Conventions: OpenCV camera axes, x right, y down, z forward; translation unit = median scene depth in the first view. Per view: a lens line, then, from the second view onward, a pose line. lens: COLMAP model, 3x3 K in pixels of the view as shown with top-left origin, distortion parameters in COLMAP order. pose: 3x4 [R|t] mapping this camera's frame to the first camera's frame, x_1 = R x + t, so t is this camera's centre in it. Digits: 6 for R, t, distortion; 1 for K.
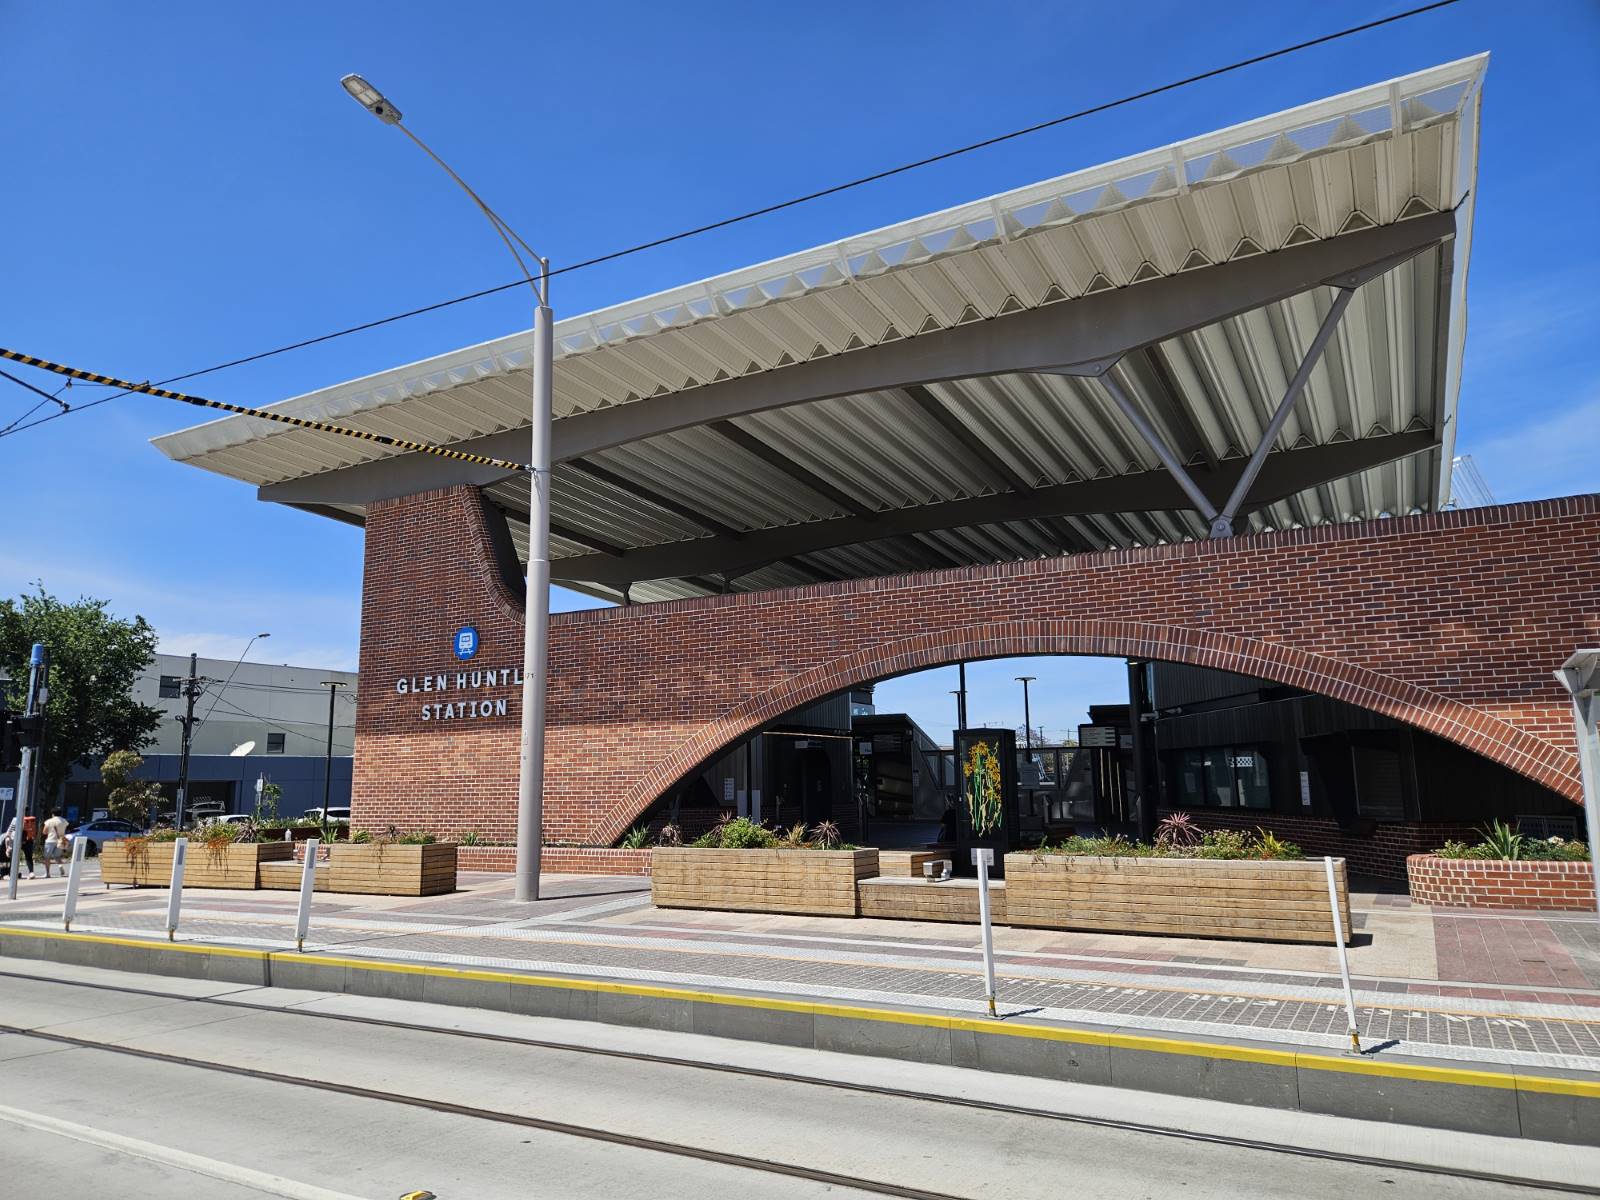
lens RADIAL K [[1083.1, 0, 801.2], [0, 1083.1, 605.9], [0, 0, 1]] dist [0.056385, -0.044541]
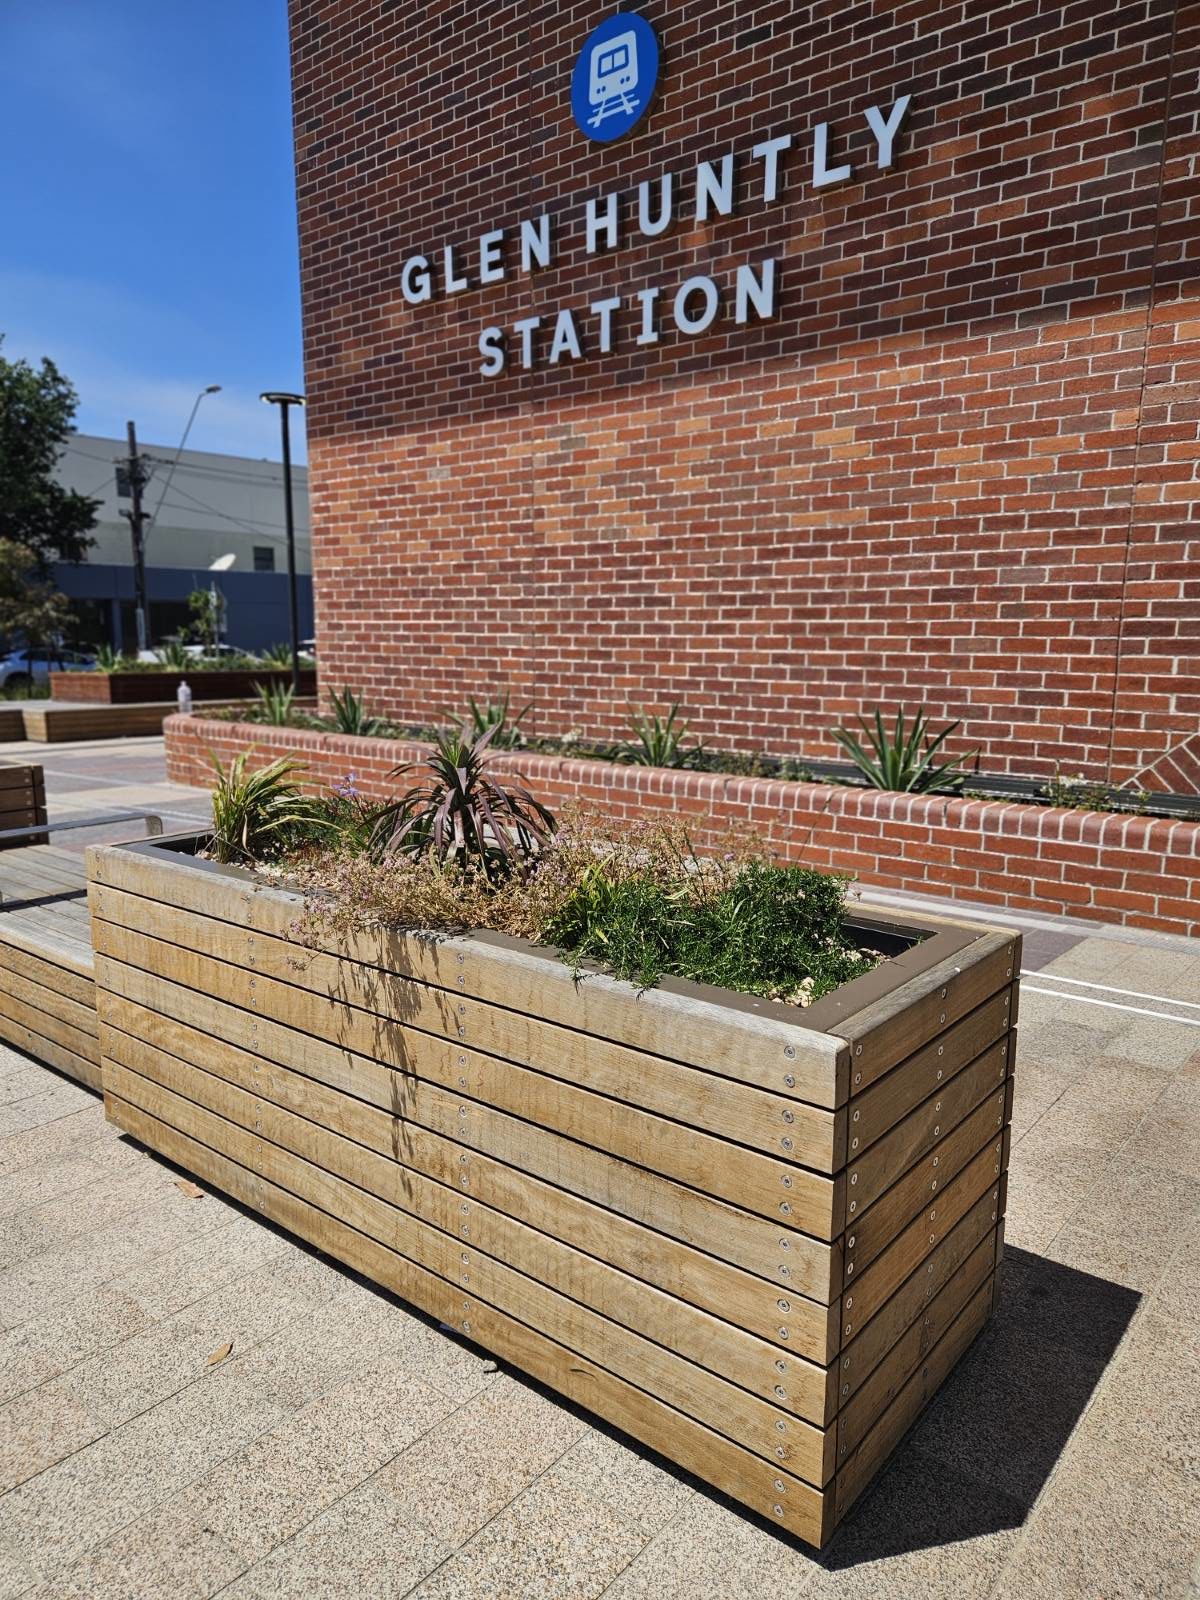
lens RADIAL K [[1083.1, 0, 600.0], [0, 1083.1, 800.0], [0, 0, 1]] dist [0.056385, -0.044541]
pose [[0.984549, 0.043328, -0.169661, -0.253898], [0.012509, 0.949026, 0.314950, 0.125006], [0.174659, -0.312206, 0.933821, 0.666053]]
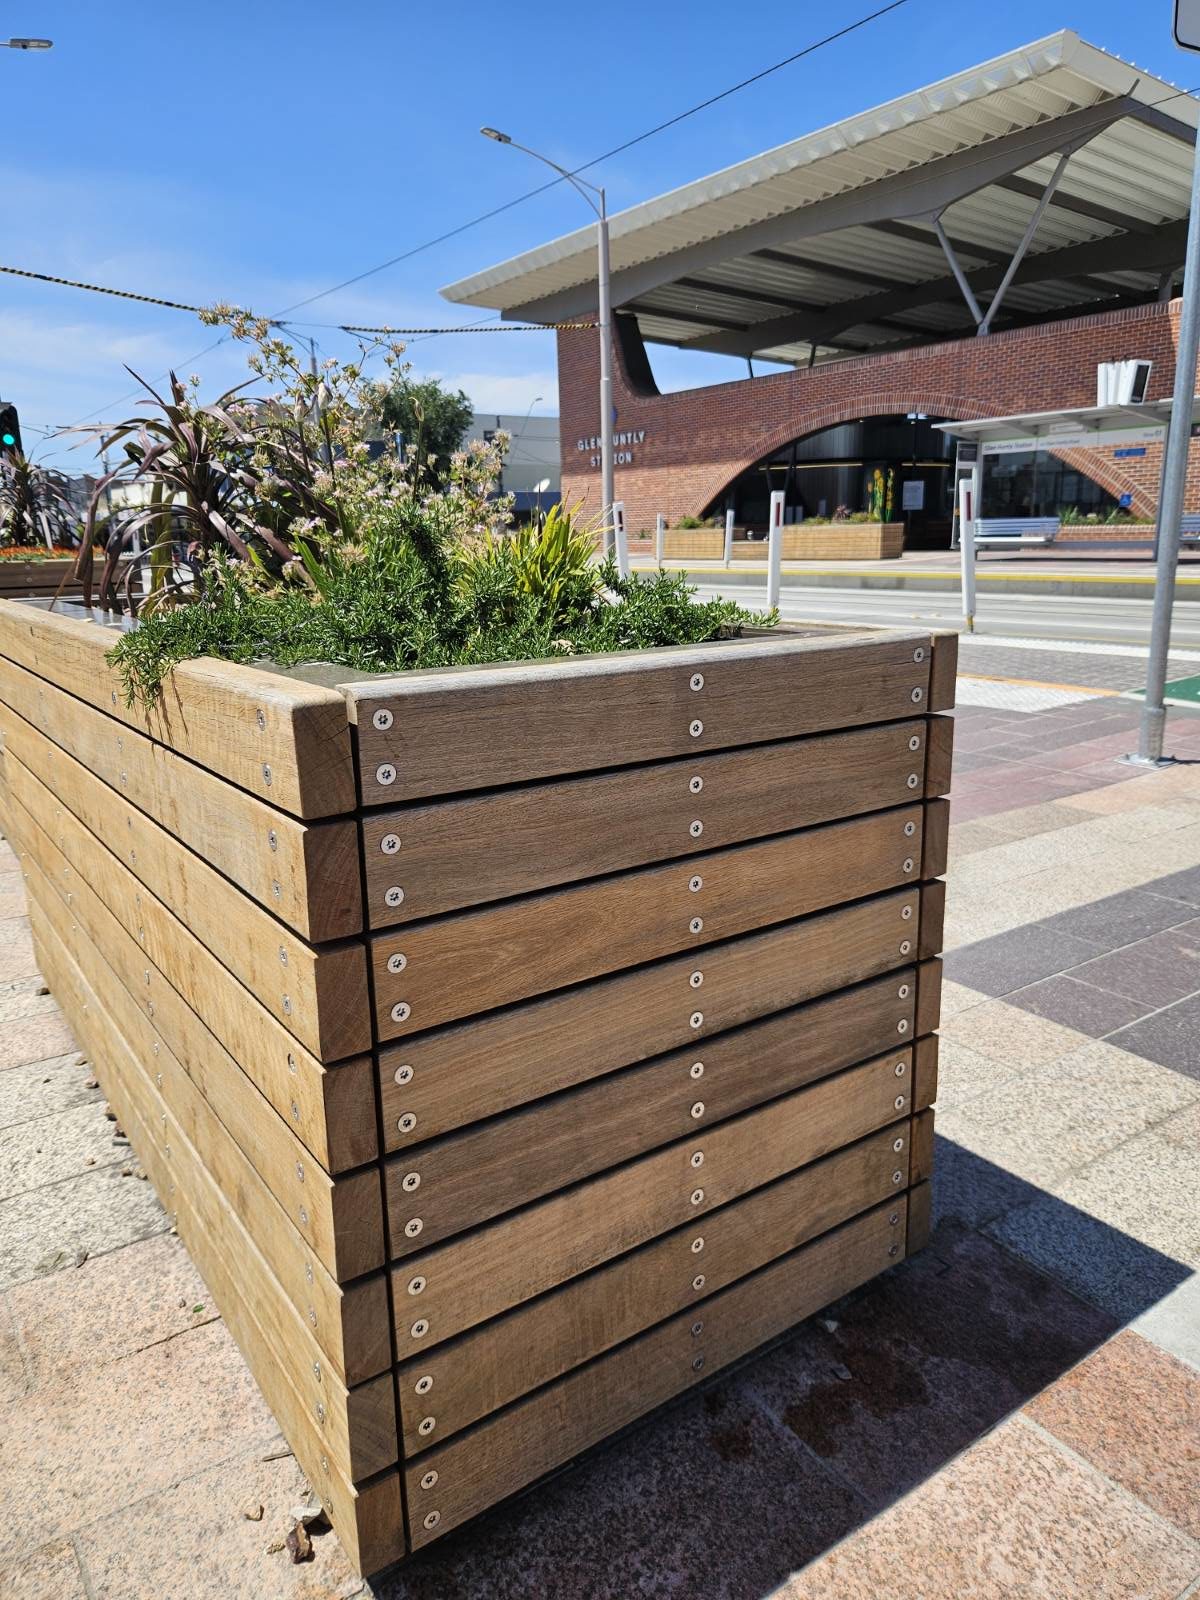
lens RADIAL K [[1080.6, 0, 604.1], [0, 1080.6, 782.7], [0, 0, 1]] dist [0.064025, -0.055564]
pose [[0.902952, 0.089465, -0.420326, 0.432825], [0.082844, 0.923505, 0.374533, -0.073087], [0.421681, -0.373007, 0.826469, -0.584390]]
